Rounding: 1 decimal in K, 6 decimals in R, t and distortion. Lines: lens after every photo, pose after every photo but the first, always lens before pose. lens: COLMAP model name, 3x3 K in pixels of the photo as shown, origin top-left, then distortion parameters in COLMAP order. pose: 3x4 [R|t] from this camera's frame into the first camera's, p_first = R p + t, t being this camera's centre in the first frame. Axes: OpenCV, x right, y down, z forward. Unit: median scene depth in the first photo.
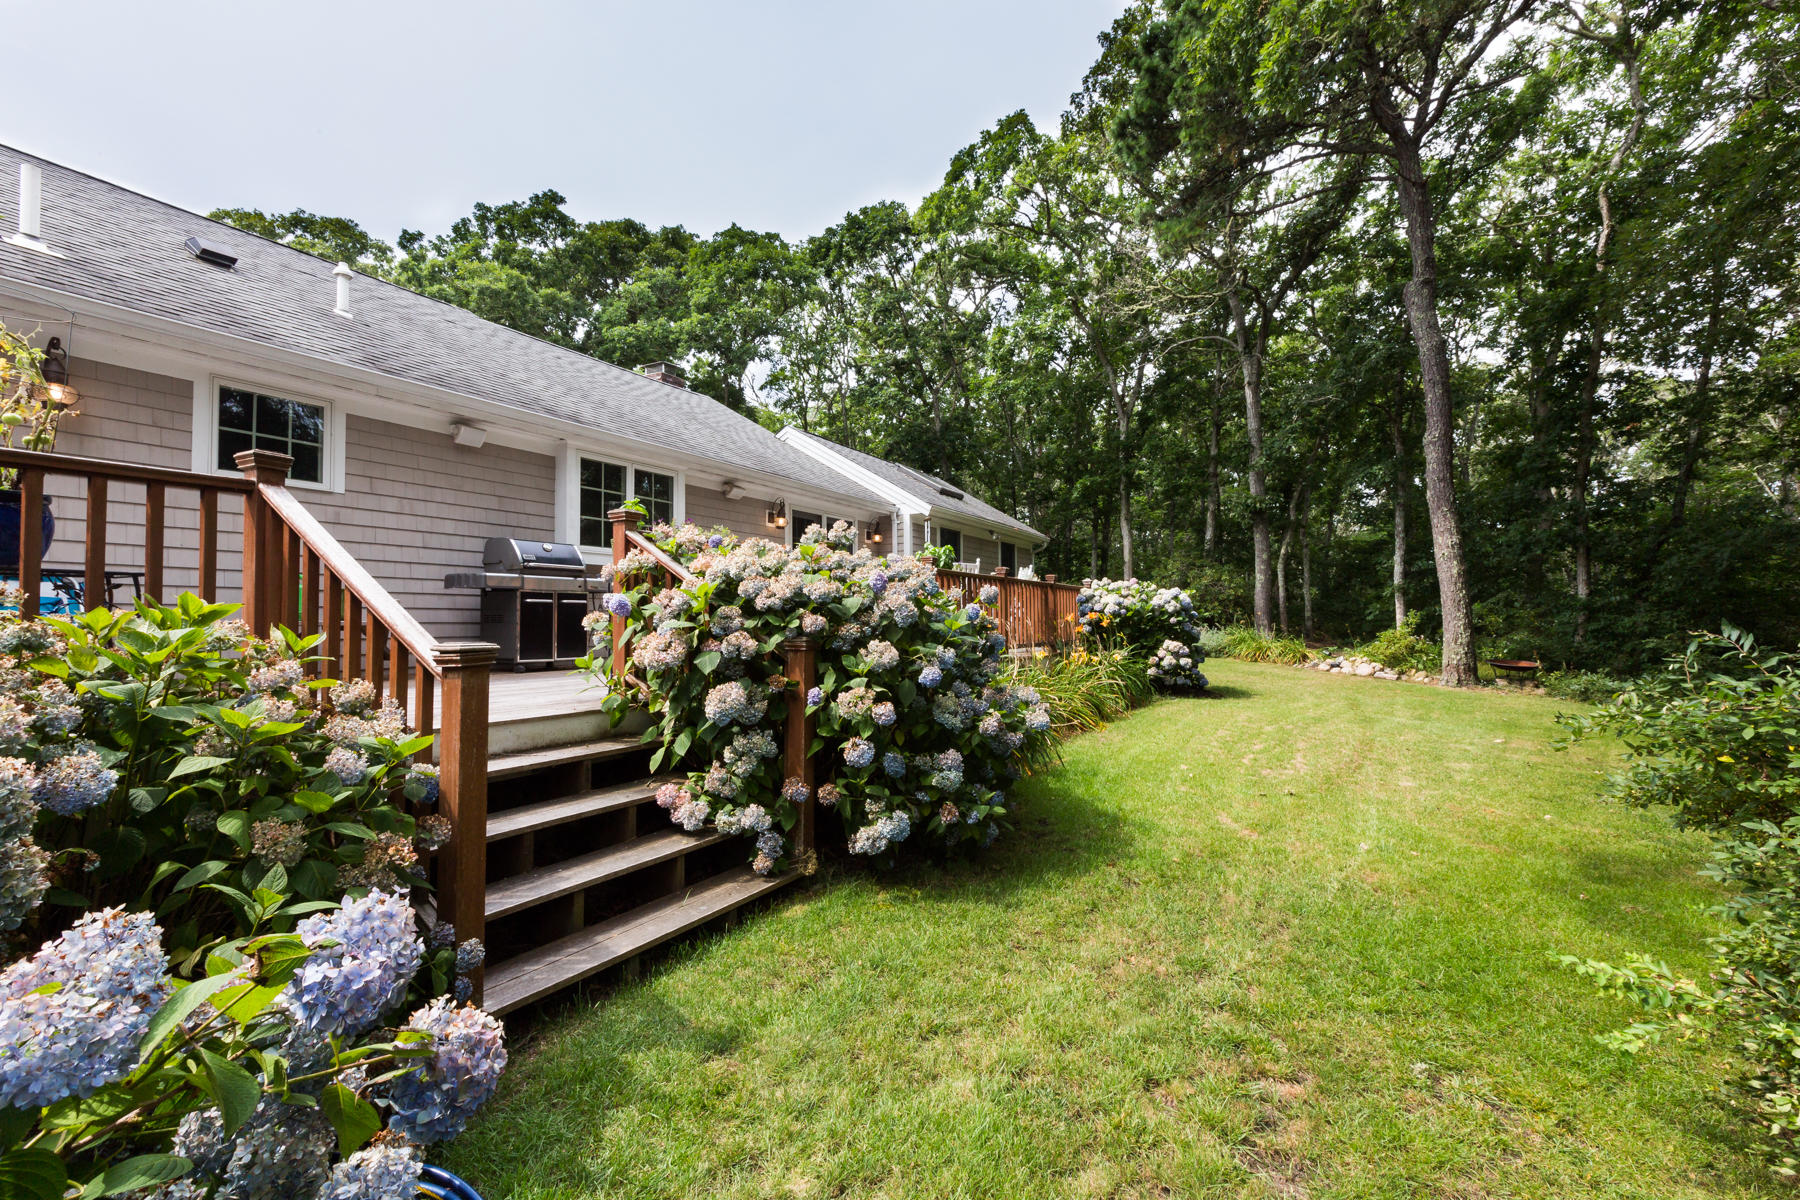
lens RADIAL K [[821.3, 0, 907.7], [0, 821.3, 600.2], [0, 0, 1]] dist [0.003414, -0.000096]
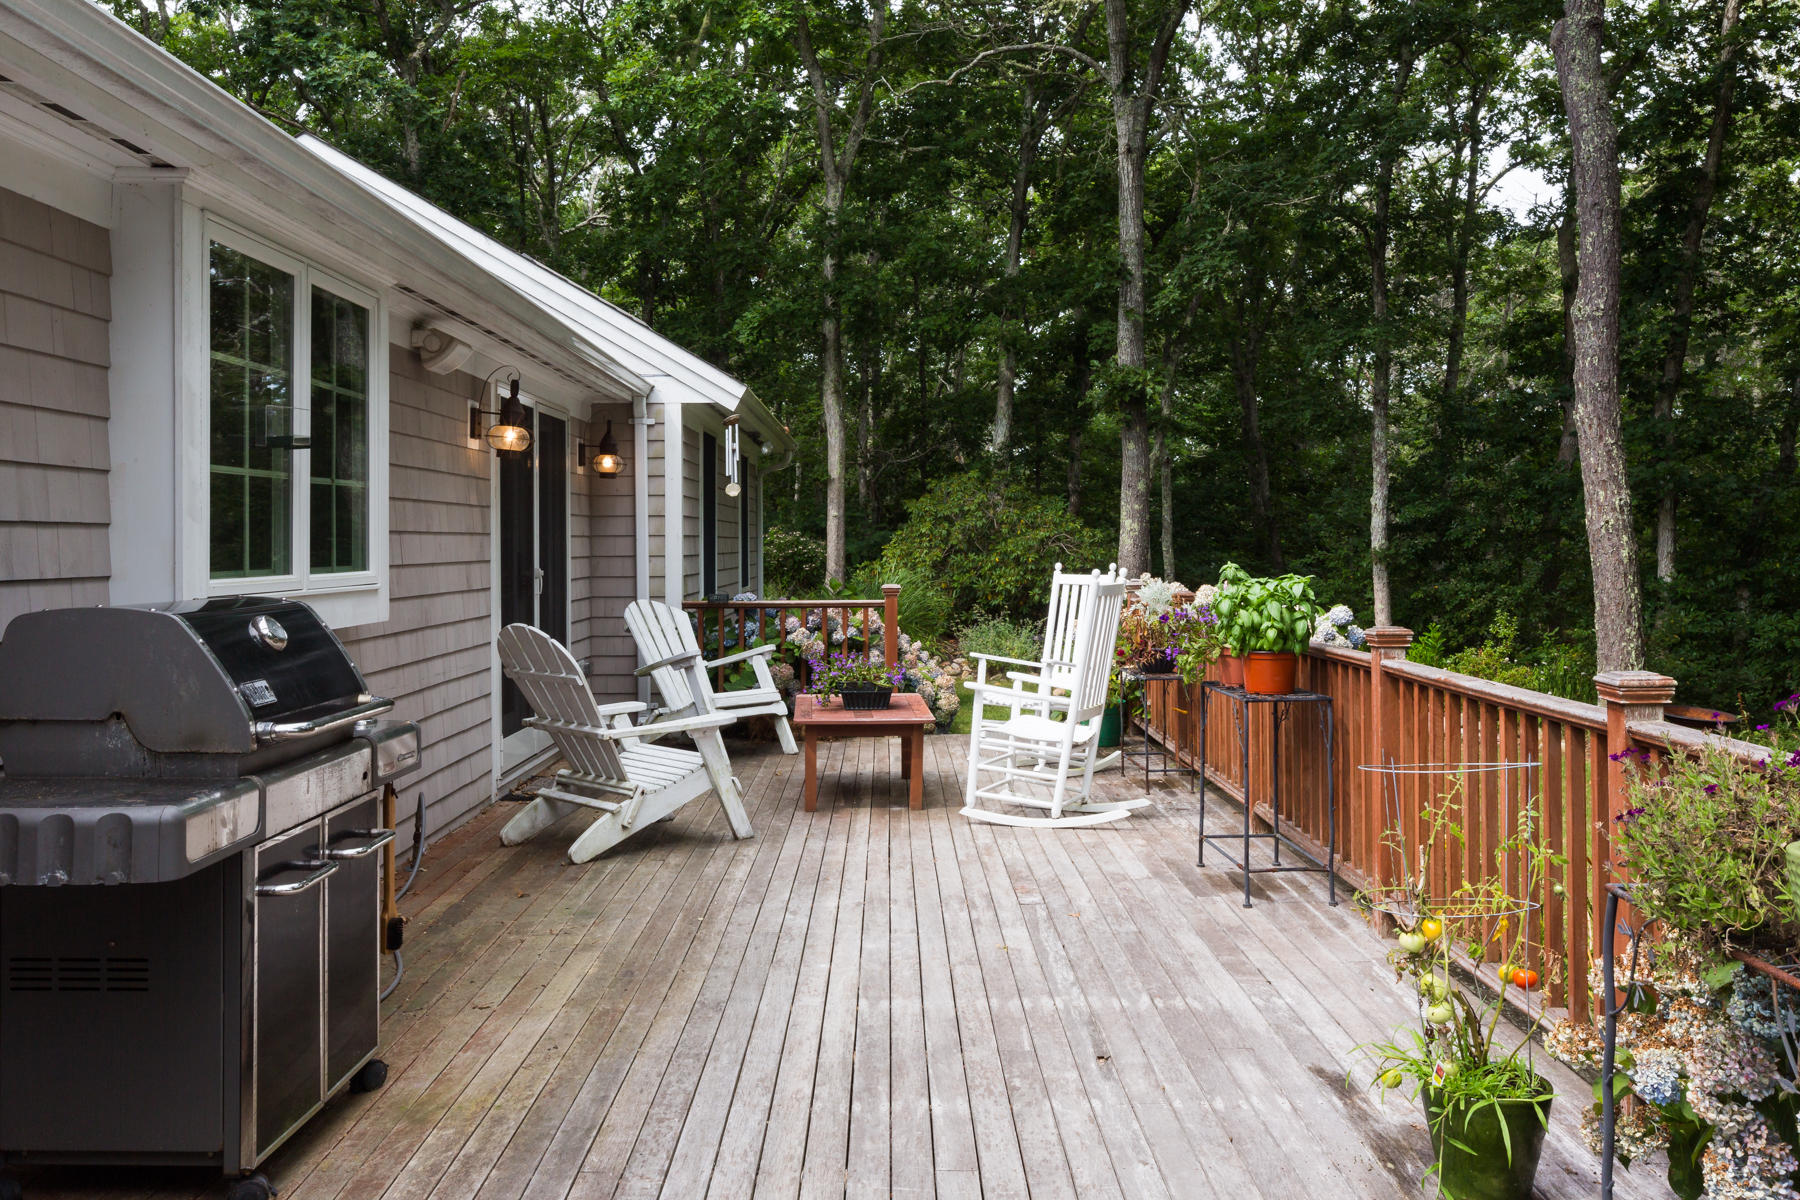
lens RADIAL K [[1564.1, 0, 900.0], [0, 1564.1, 600.0], [0, 0, 1]] dist [-0.001497, -0.000982]
pose [[0.877436, -0.015638, 0.479439, -0.235839], [-0.015594, 0.998010, 0.061091, -0.050138], [-0.479440, -0.061080, 0.875446, 0.242455]]
